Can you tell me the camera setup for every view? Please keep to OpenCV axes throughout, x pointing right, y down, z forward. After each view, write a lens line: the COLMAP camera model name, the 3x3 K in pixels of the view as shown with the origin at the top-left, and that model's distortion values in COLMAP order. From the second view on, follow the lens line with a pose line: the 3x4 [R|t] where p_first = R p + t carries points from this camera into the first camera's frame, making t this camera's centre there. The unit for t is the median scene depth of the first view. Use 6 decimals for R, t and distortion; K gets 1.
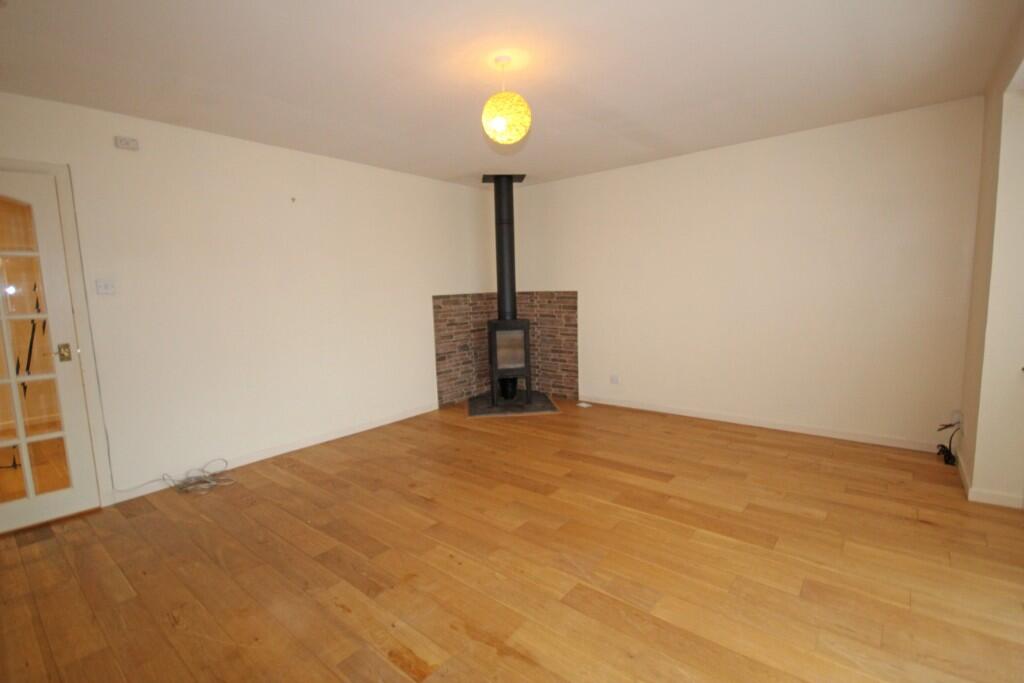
lens RADIAL K [[474.6, 0, 513.2], [0, 474.6, 335.3], [0, 0, 1]] dist [0.002665, 0.000317]
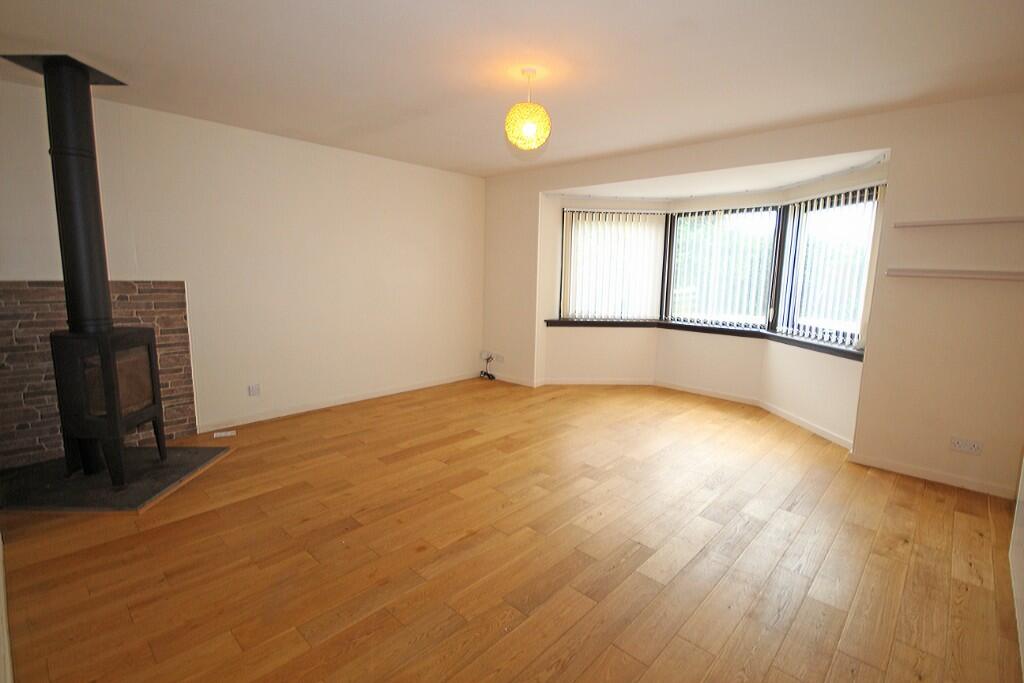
lens RADIAL K [[474.6, 0, 511.7], [0, 474.6, 347.7], [0, 0, 1]] dist [0.002665, 0.000317]
pose [[0.081911, -0.126954, 0.988521, -0.539624], [0.089830, 0.988757, 0.119541, -0.036916], [-0.992583, 0.079007, 0.092394, 0.475718]]
